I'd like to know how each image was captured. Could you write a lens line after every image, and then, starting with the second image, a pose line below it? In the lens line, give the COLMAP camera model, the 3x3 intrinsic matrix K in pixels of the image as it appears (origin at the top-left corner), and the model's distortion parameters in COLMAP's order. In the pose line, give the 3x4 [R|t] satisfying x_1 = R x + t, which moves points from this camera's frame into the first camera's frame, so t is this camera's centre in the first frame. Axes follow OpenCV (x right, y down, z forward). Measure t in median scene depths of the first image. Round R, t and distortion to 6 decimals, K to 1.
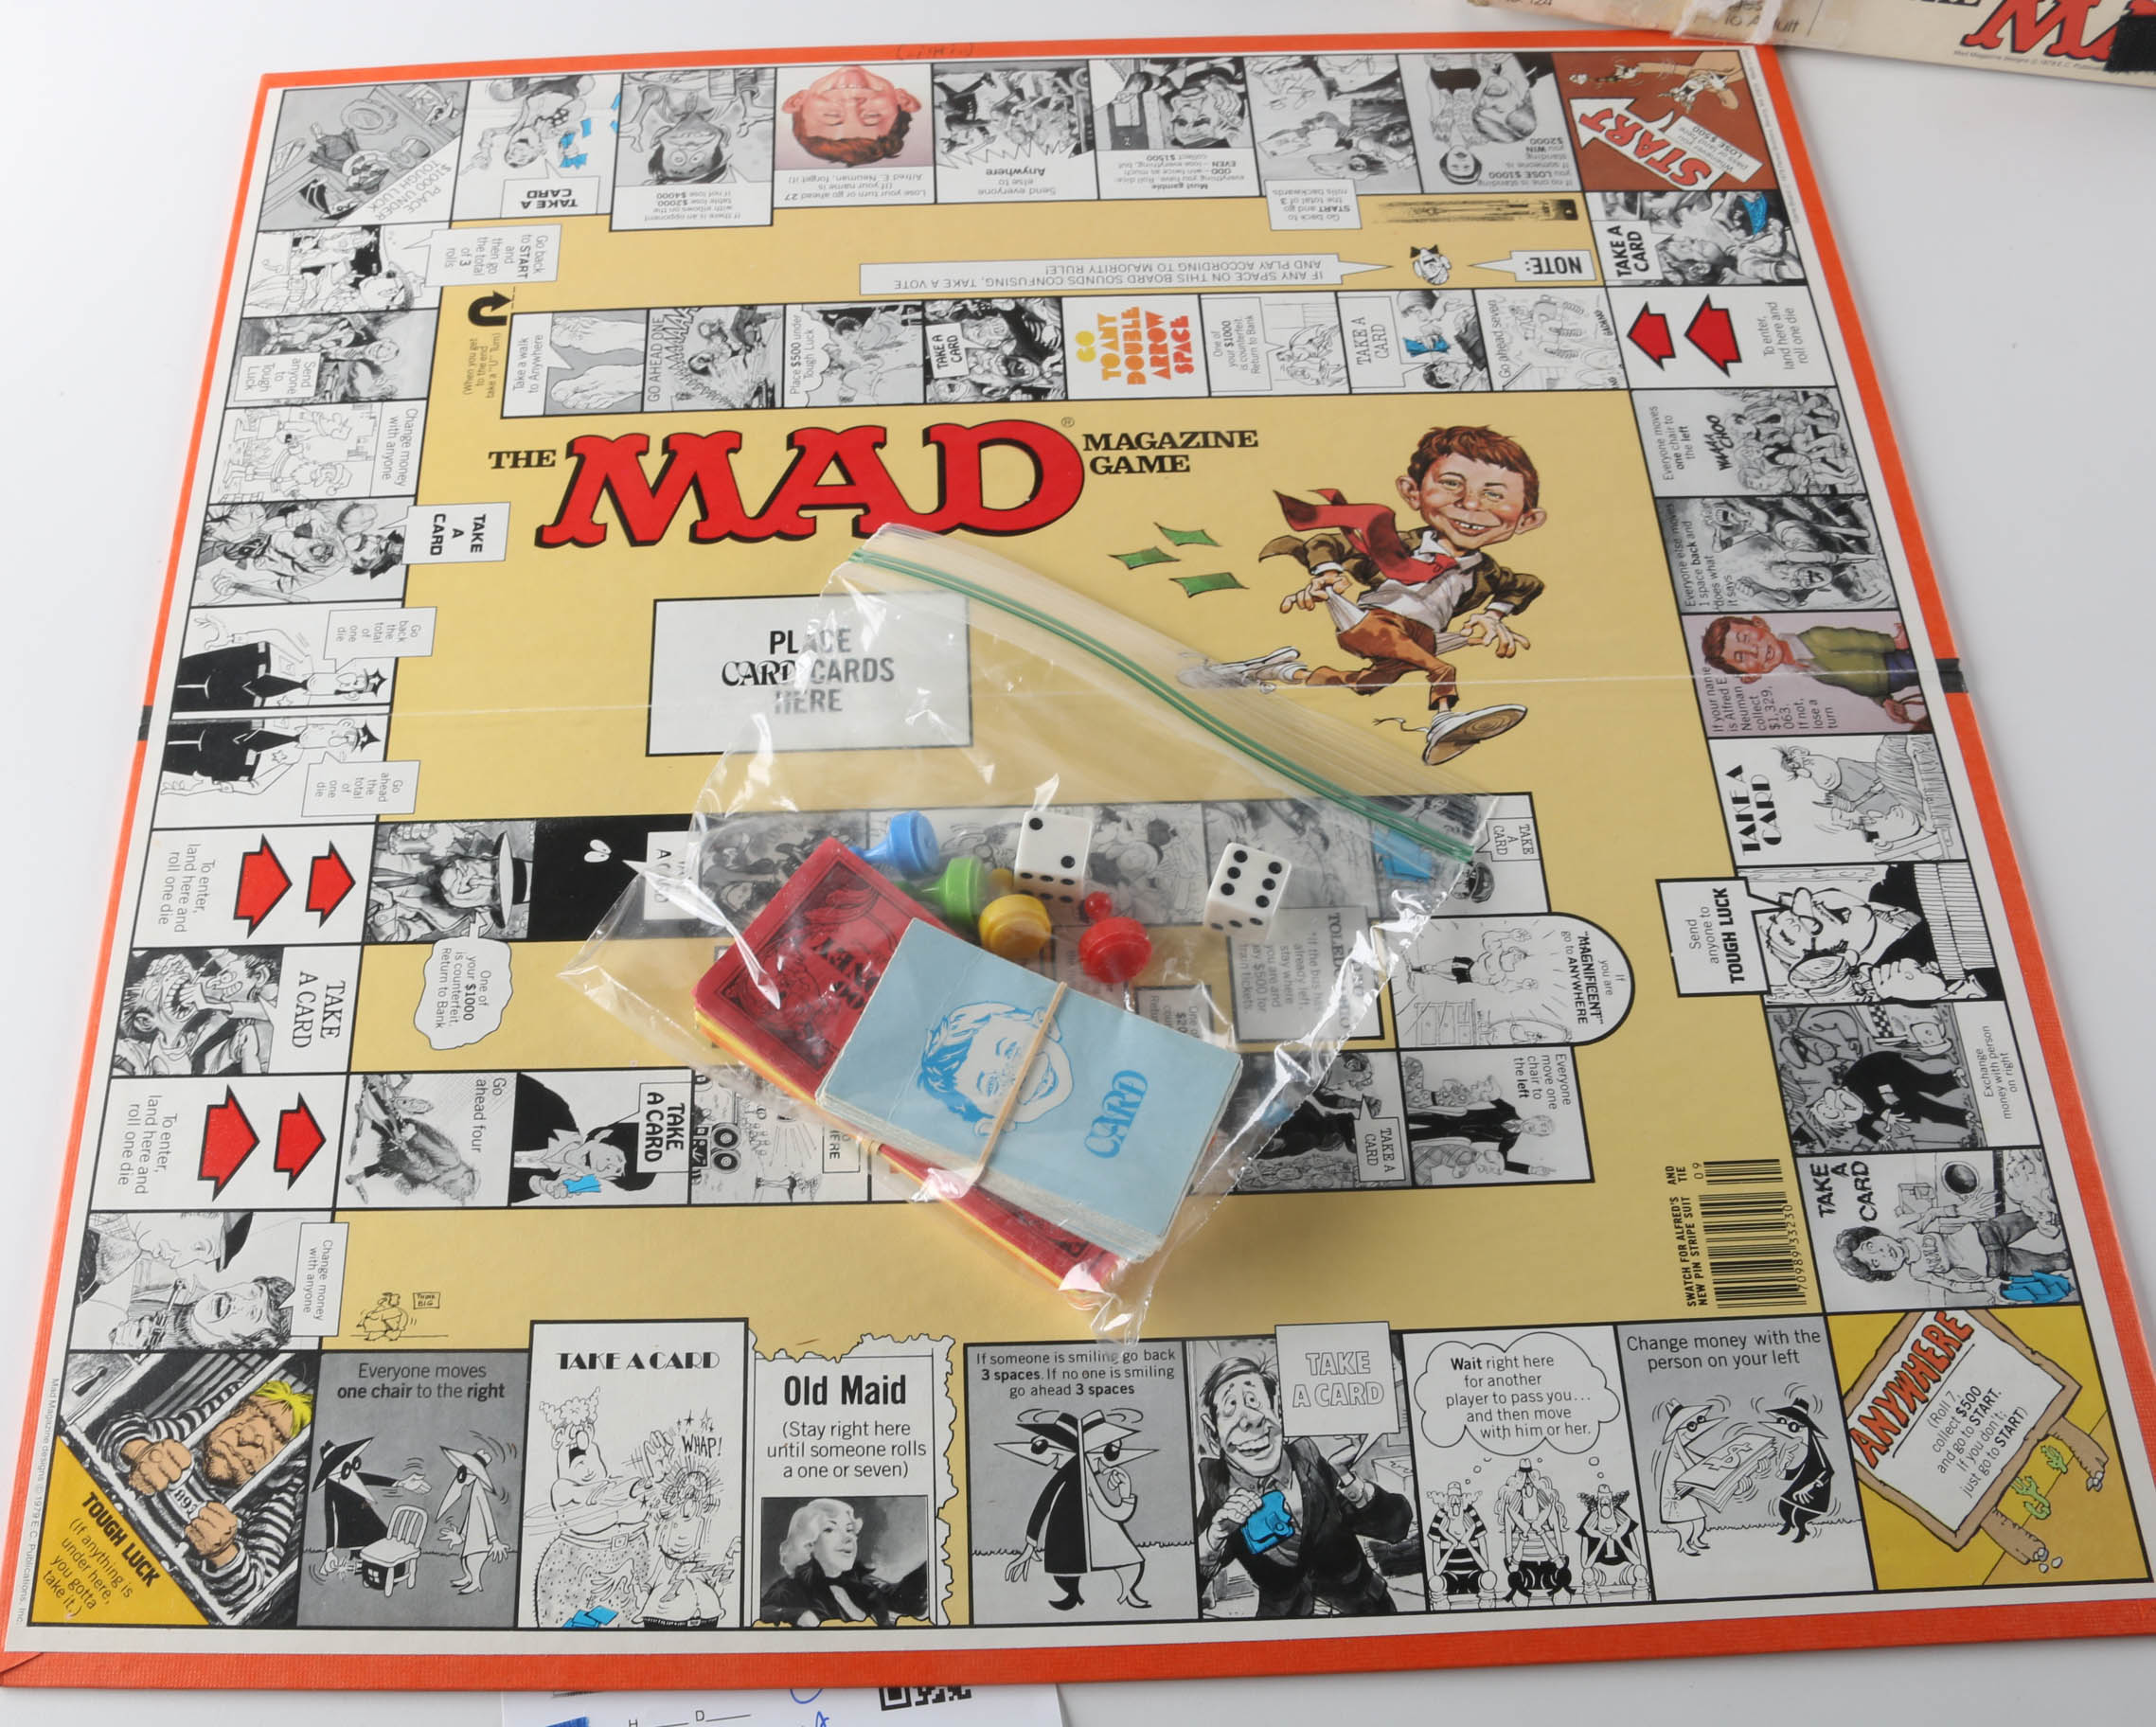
lens RADIAL K [[2254.6, 0, 905.2], [0, 2254.6, 864.0], [0, 0, 1]] dist [-0.136356, 0.006275]
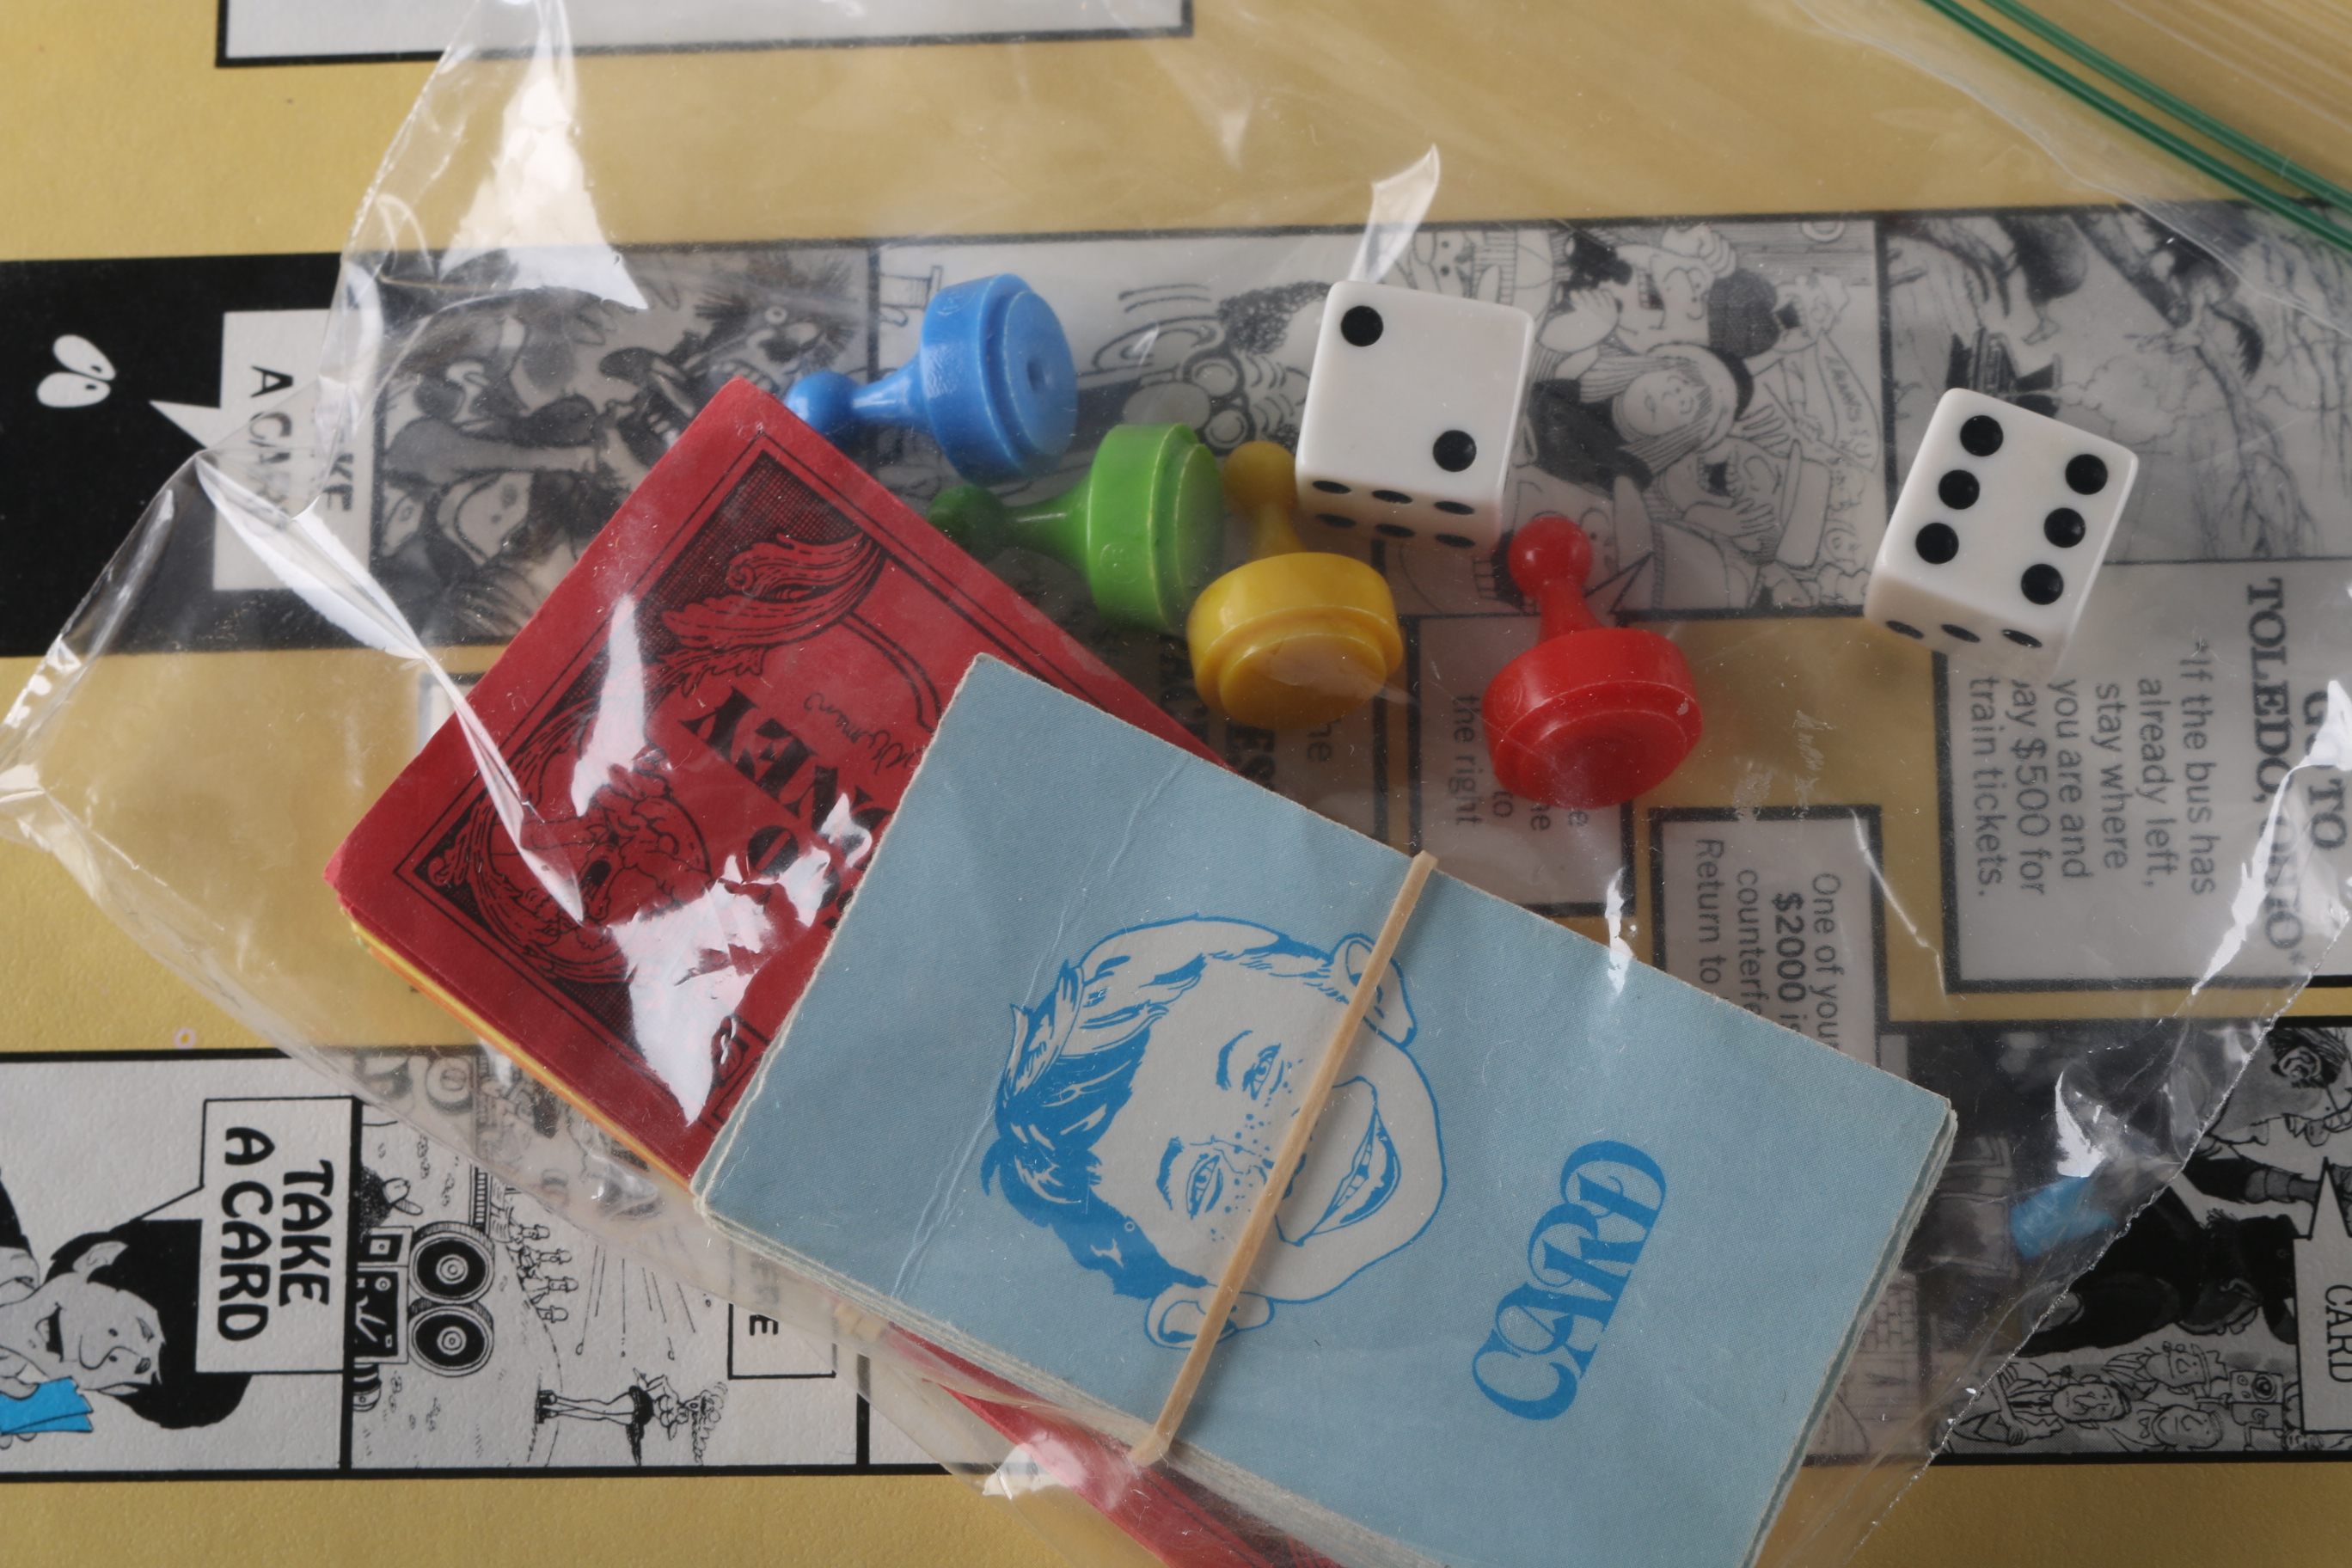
lens RADIAL K [[4948.3, 0, 1176.0], [0, 4948.3, 784.0], [0, 0, 1]] dist [0.016466, 0.089685]
pose [[0.999174, 0.000331, -0.040642, 0.062105], [0.010229, 0.965731, 0.259342, -0.145581], [0.039335, -0.259544, 0.964930, 0.288971]]
